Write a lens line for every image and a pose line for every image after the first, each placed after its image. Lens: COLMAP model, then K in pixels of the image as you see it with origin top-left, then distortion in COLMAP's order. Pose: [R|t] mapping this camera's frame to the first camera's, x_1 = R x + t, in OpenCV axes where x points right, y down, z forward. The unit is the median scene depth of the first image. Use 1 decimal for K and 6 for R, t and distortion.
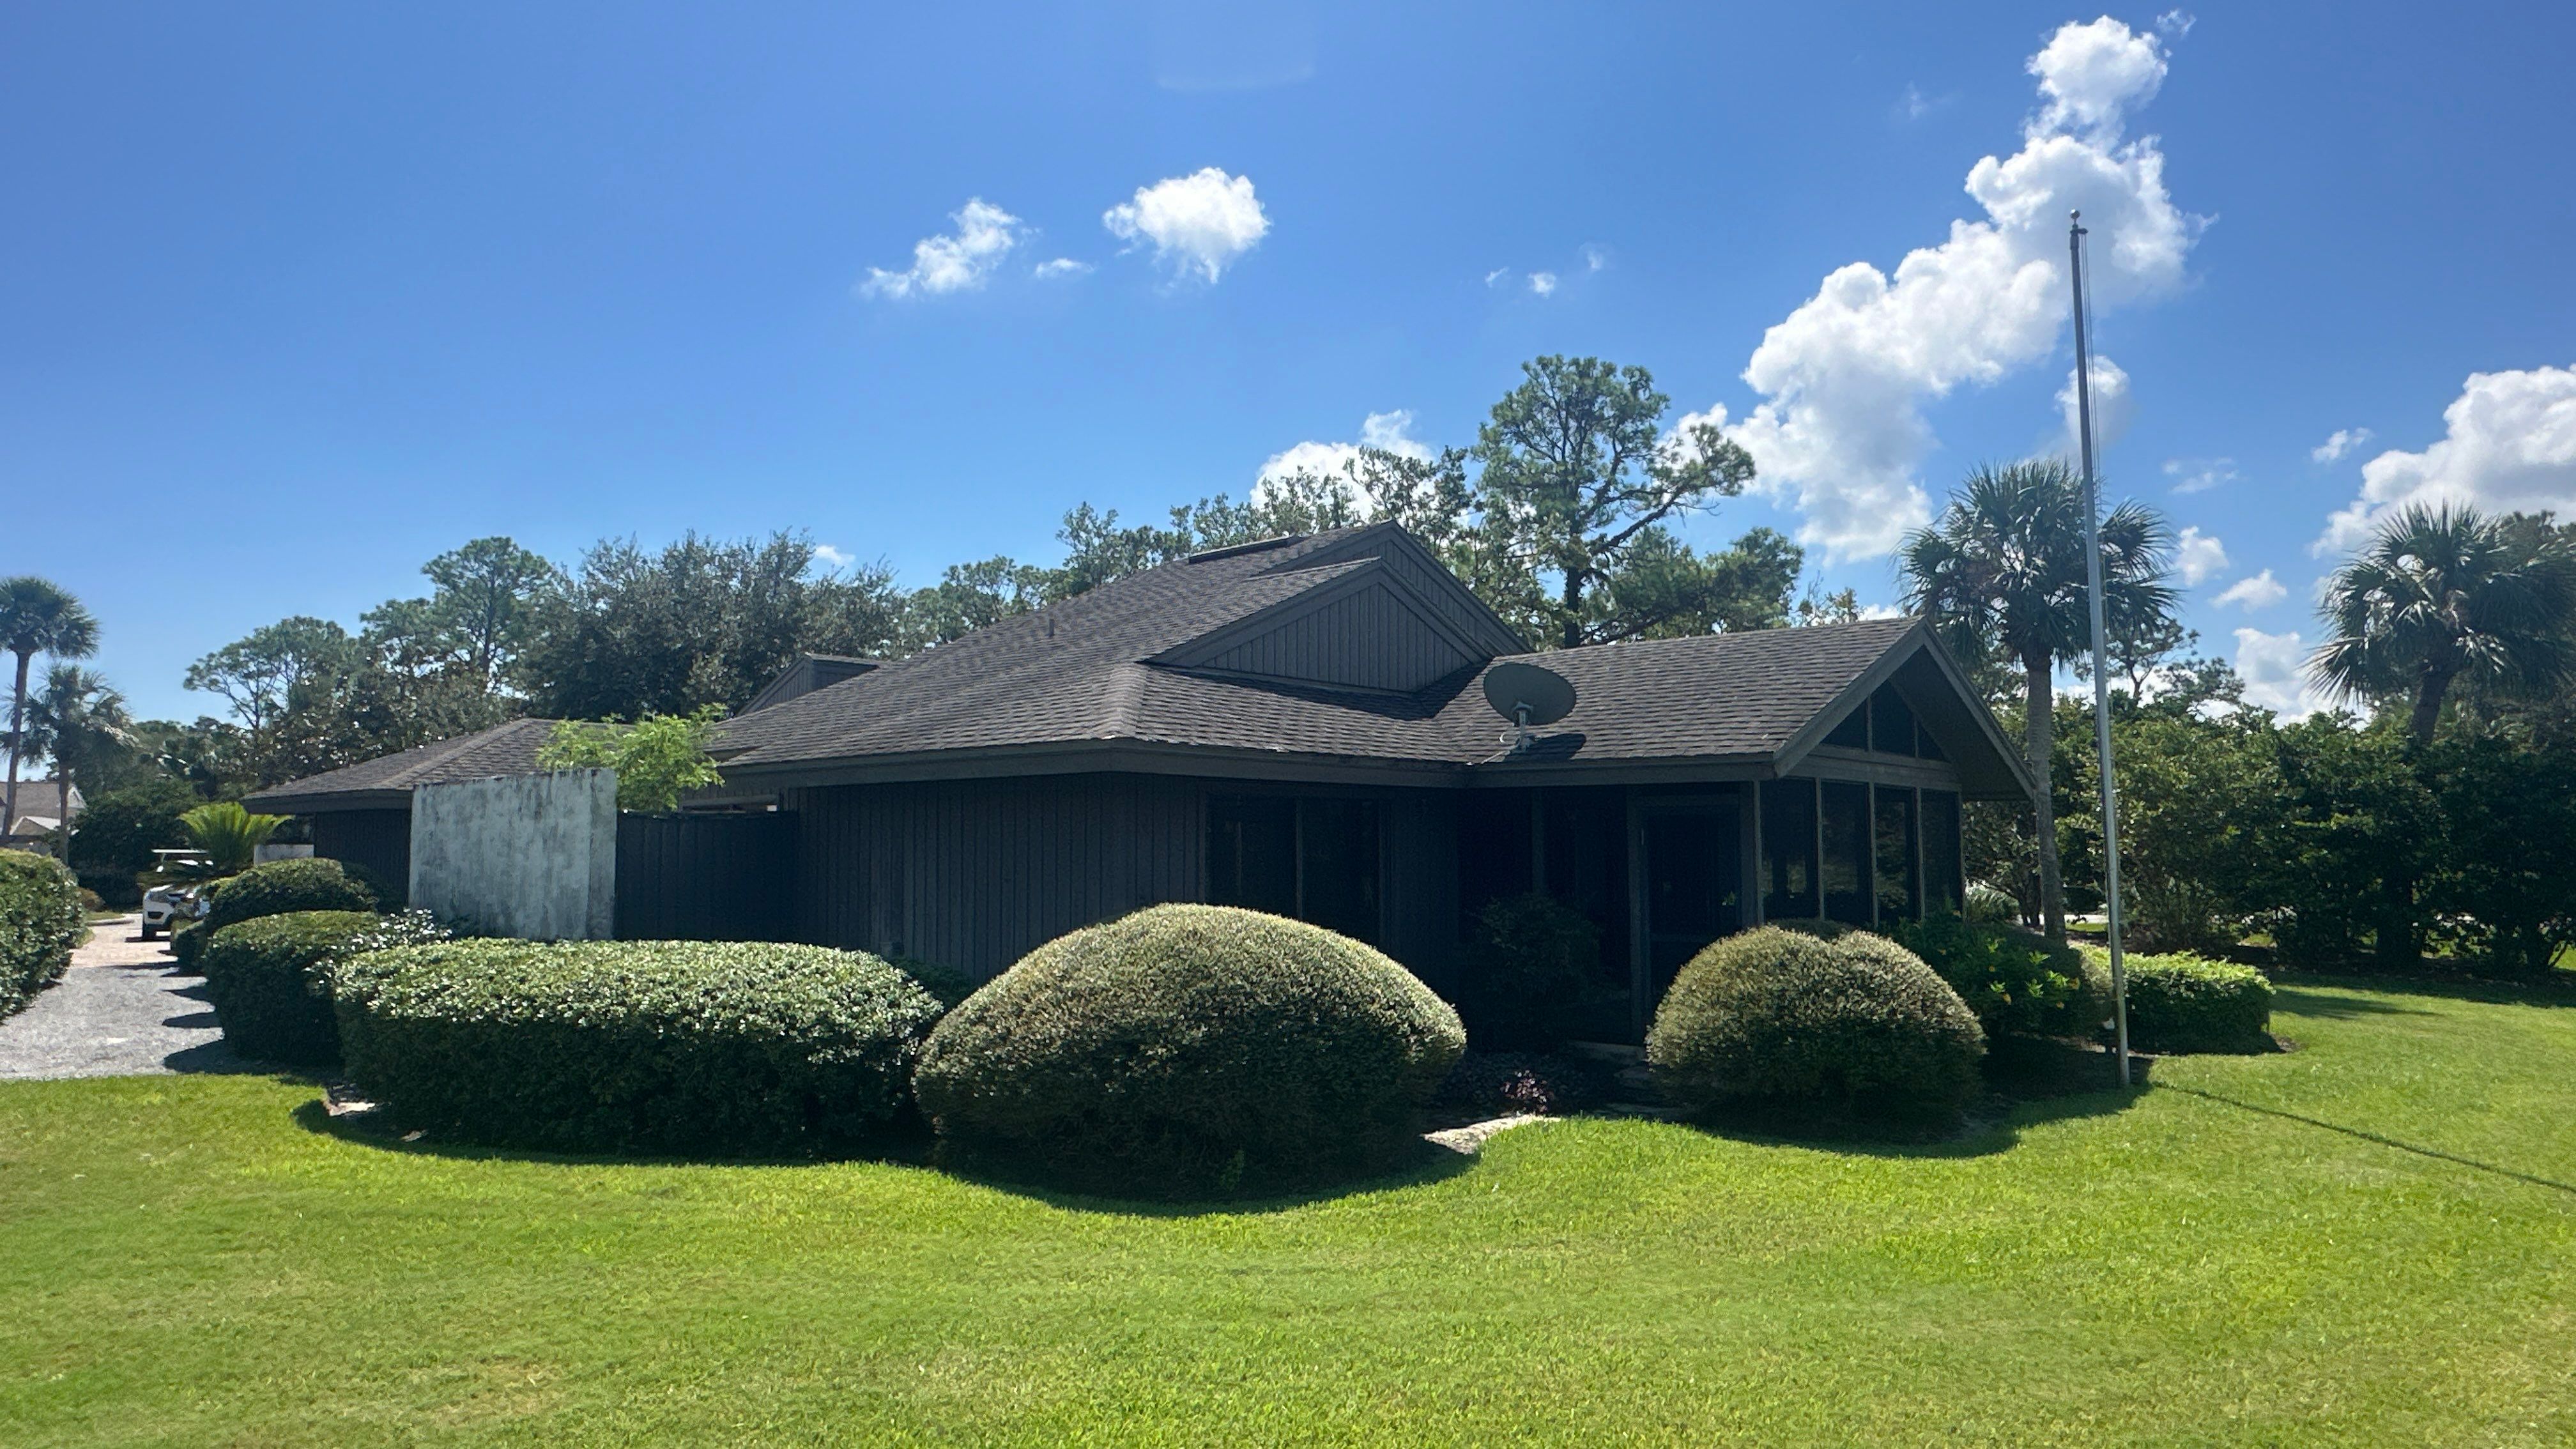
lens RADIAL K [[1465.7, 0, 1288.0], [0, 1465.7, 724.5], [0, 0, 1]] dist [0.003838, 0.001229]
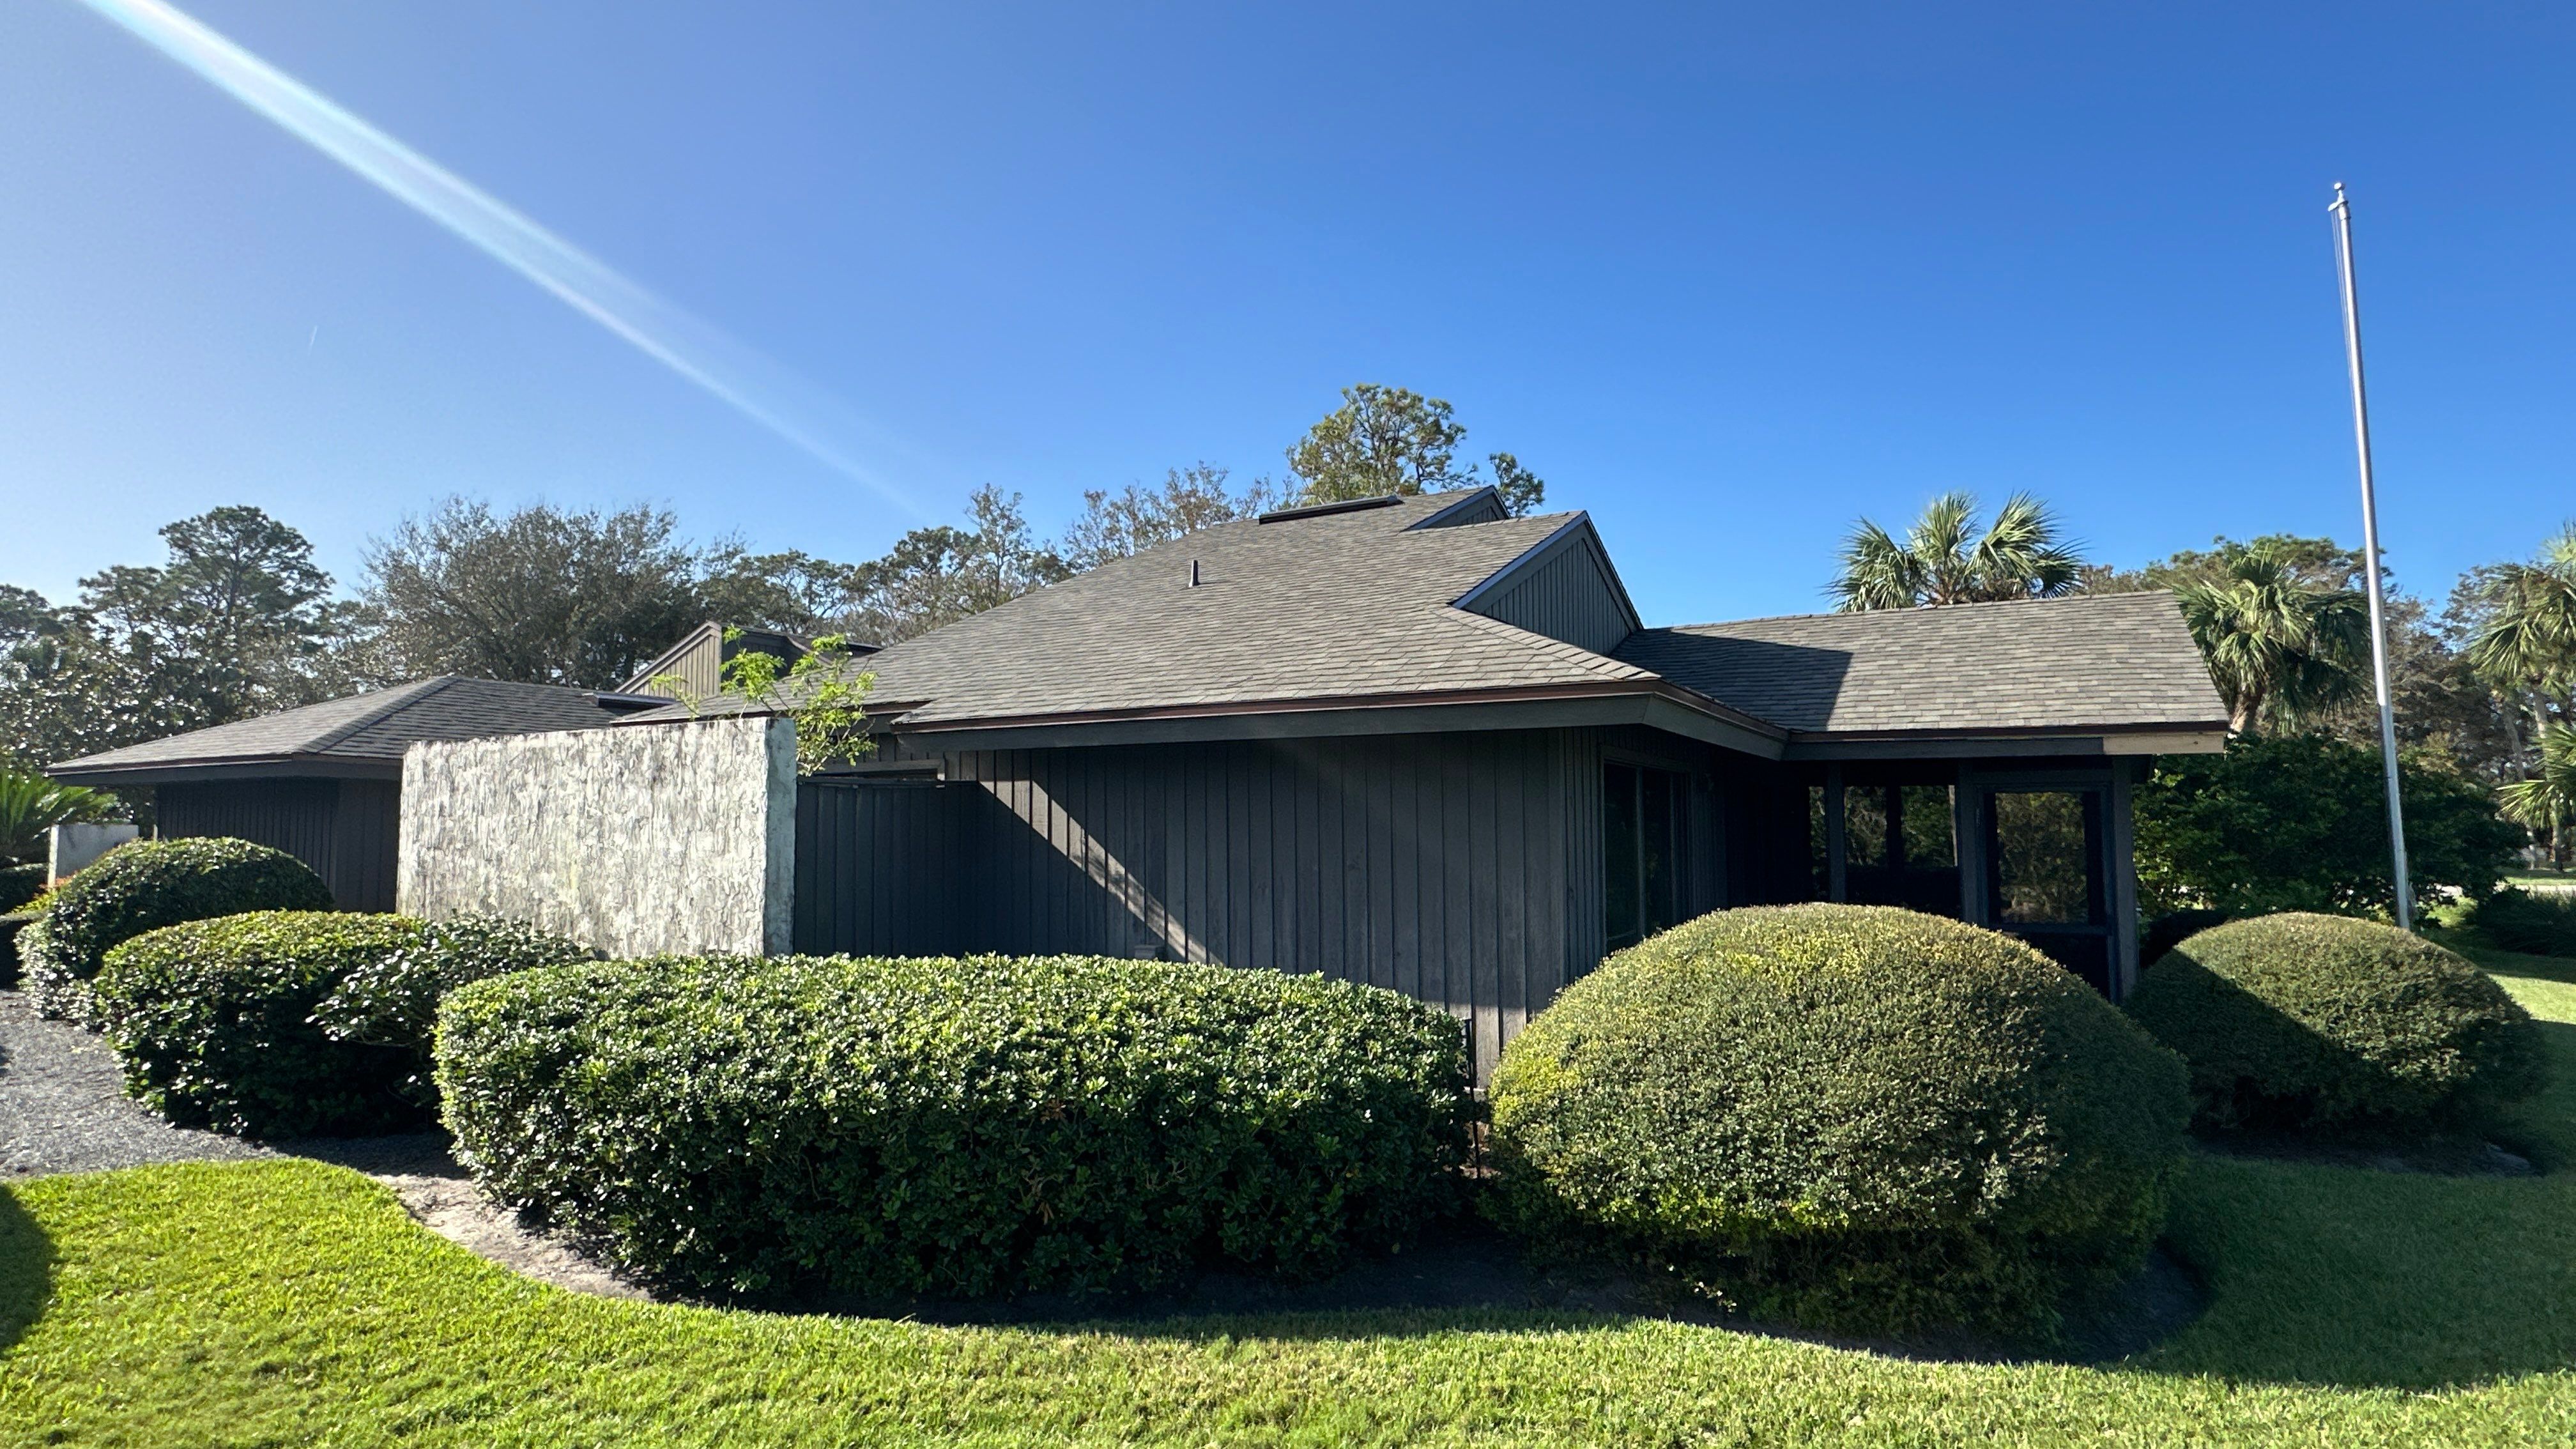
lens RADIAL K [[1259.5, 0, 1288.0], [0, 1259.5, 724.5], [0, 0, 1]] dist [-0.001427, -0.000265]
pose [[0.976114, 0.015845, 0.216679, -0.086751], [-0.016620, 0.999860, 0.001757, 0.006710], [-0.216621, -0.005316, 0.976241, 0.080169]]
